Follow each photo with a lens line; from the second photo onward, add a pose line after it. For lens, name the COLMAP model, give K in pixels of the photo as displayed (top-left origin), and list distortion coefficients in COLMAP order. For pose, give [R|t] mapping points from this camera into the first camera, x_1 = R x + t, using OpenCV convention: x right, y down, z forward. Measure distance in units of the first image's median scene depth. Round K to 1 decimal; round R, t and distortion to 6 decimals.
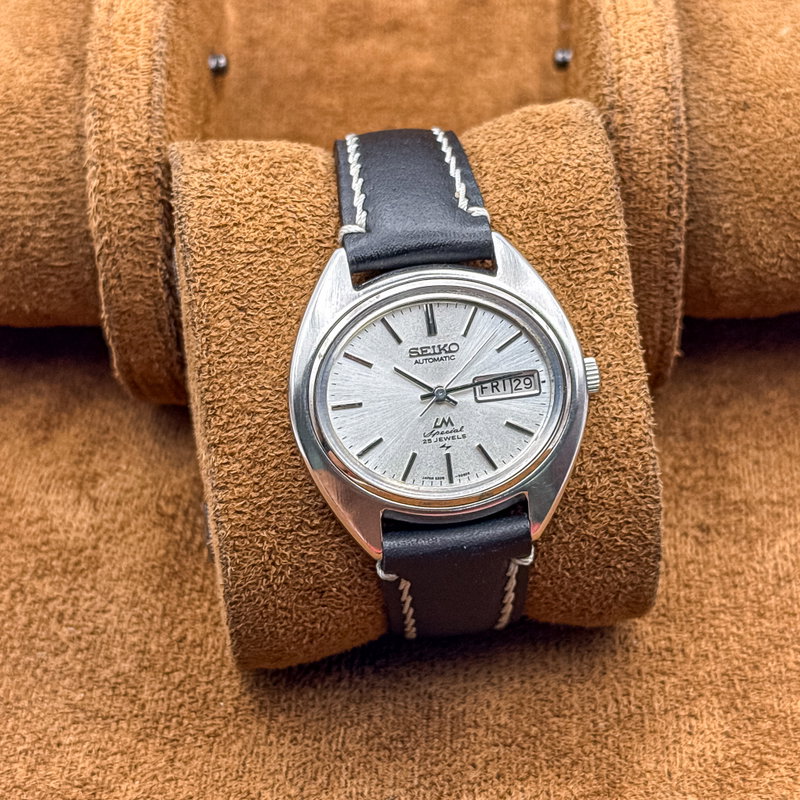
lens RADIAL K [[1858.2, 0, 400.0], [0, 1858.2, 400.0], [0, 0, 1]] dist [-0.024998, 0.215523]
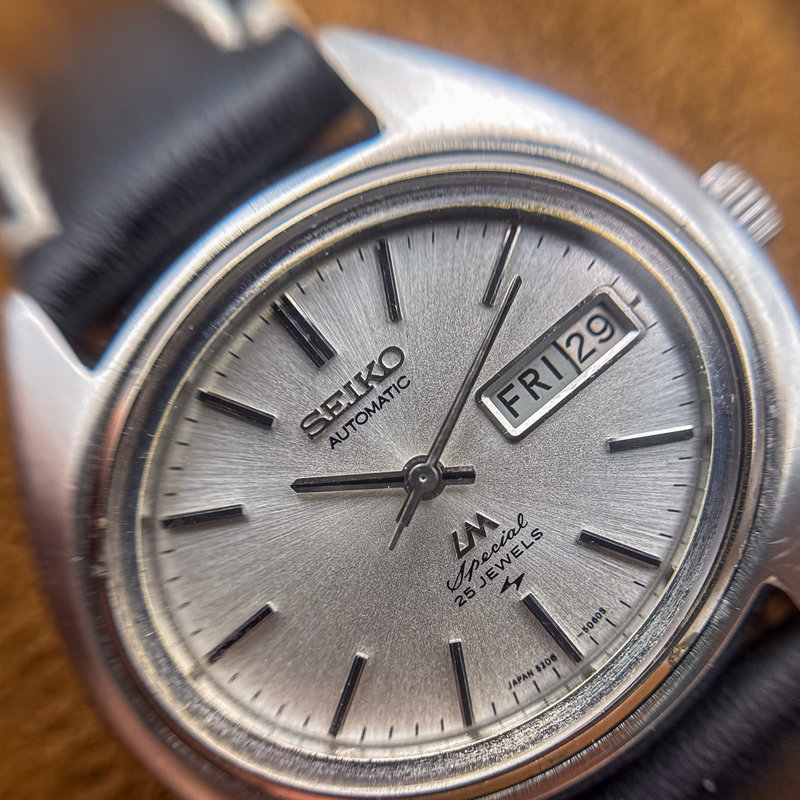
lens RADIAL K [[827.6, 0, 400.6], [0, 827.6, 445.4], [0, 0, 1]] dist [0.240008, 0.006304]
pose [[0.829968, -0.546753, -0.110514, 0.040187], [0.550072, 0.835117, -0.000551, -0.011669], [0.092593, -0.060334, 0.993874, 0.823650]]
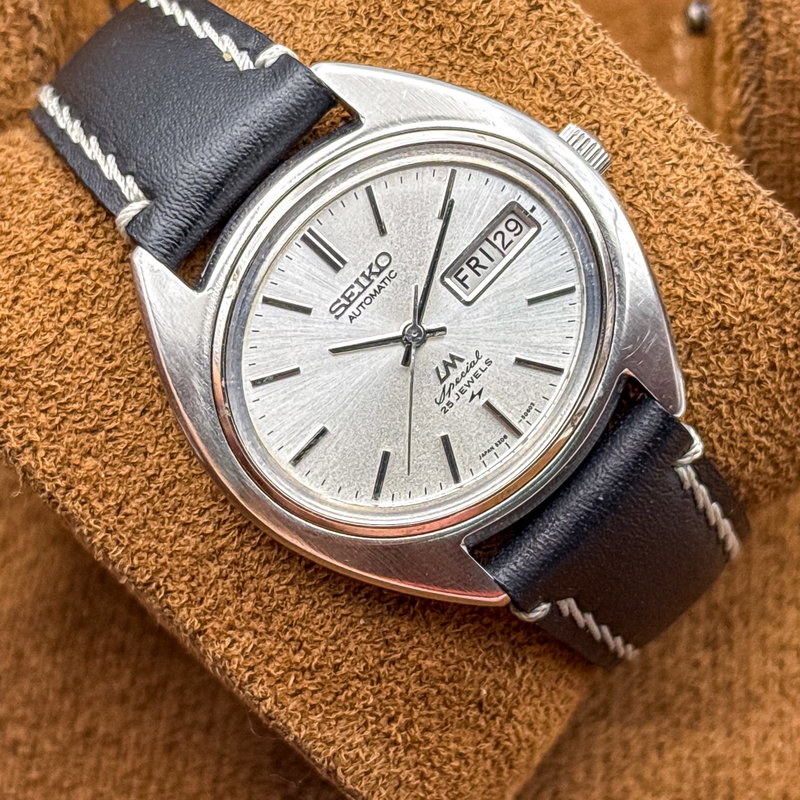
lens RADIAL K [[2029.6, 0, 400.0], [0, 2029.6, 400.0], [0, 0, 1]] dist [-0.022052, -0.914765]
pose [[0.772298, -0.633090, -0.052467, 0.039103], [0.634935, 0.766621, 0.095652, -0.053203], [-0.020334, -0.107185, 0.994031, 0.335784]]
